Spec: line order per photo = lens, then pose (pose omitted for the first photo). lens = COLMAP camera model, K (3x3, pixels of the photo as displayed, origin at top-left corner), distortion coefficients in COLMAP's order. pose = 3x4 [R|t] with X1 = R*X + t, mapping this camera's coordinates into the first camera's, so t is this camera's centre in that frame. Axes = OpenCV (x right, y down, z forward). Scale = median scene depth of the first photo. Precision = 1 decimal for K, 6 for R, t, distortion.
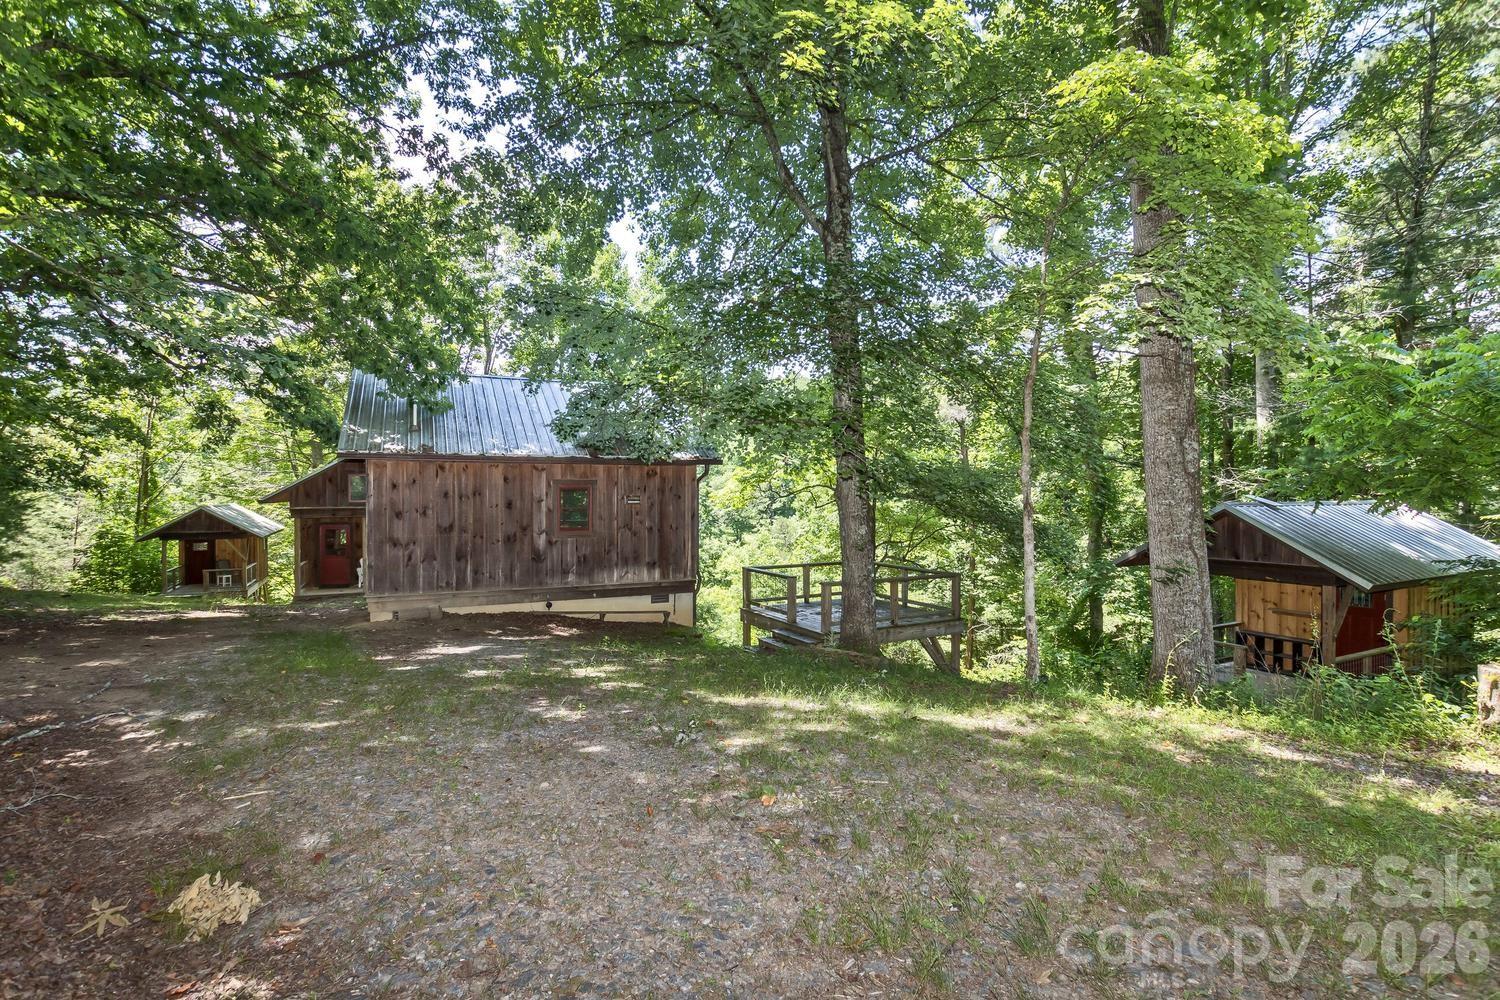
lens RADIAL K [[681.8, 0, 751.6], [0, 681.8, 514.8], [0, 0, 1]] dist [0.000205, 0.000001]
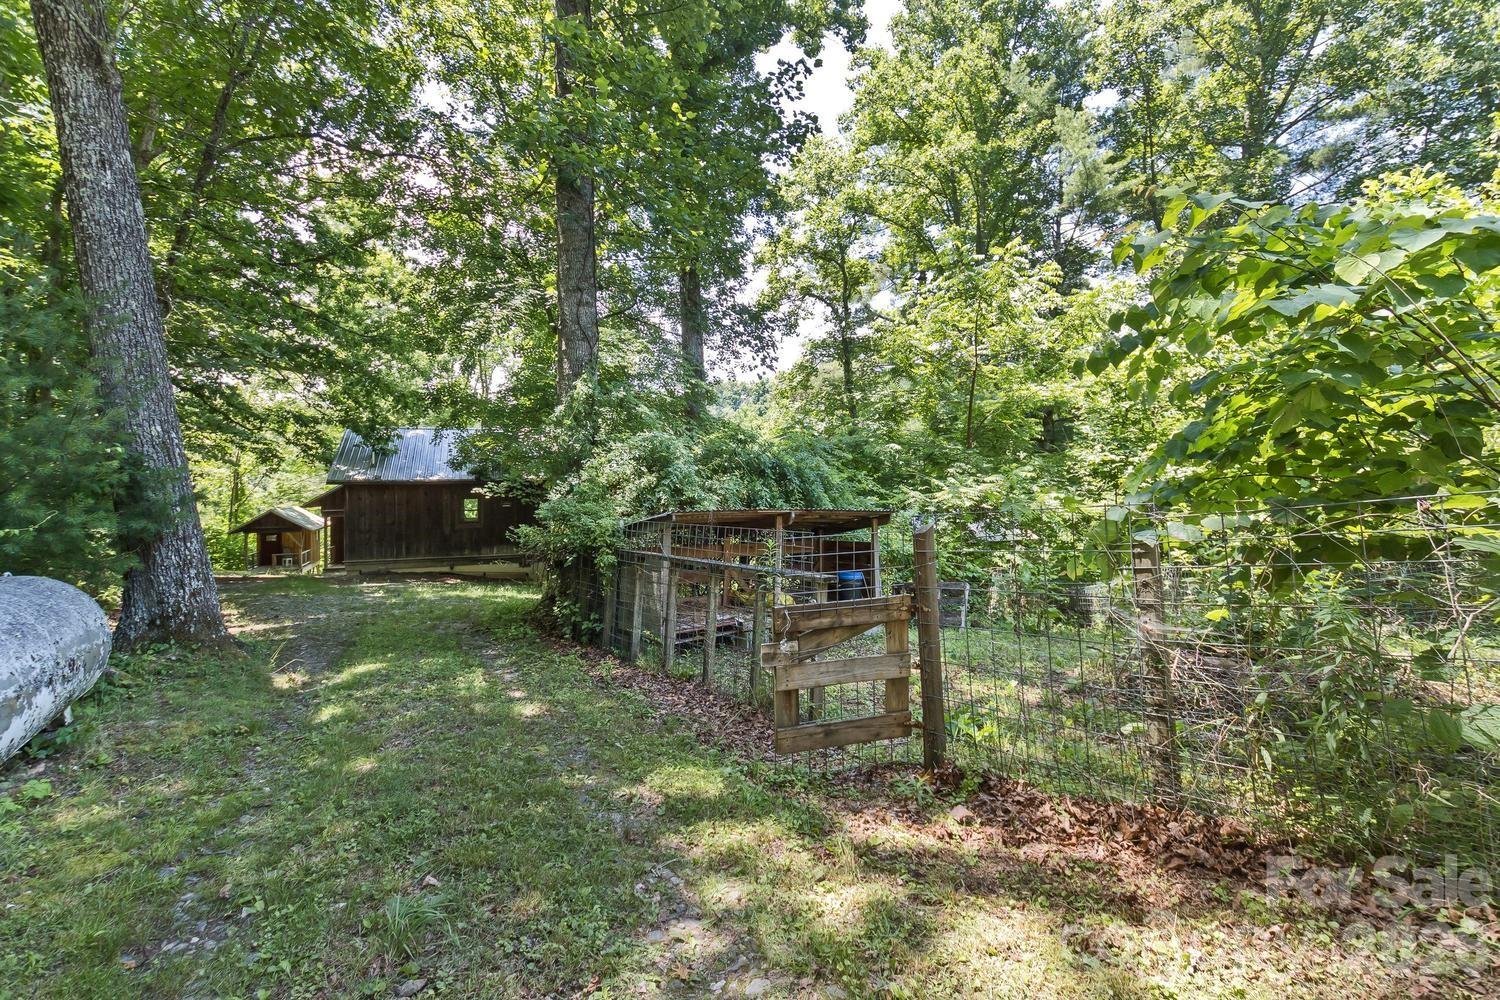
lens RADIAL K [[700.9, 0, 750.0], [0, 700.9, 500.0], [0, 0, 1]] dist [0.001116, 0.000214]
pose [[0.995059, -0.005030, -0.099163, 0.407531], [0.003199, 0.999822, -0.018615, -0.000914], [0.099239, 0.018205, 0.994897, -0.436936]]
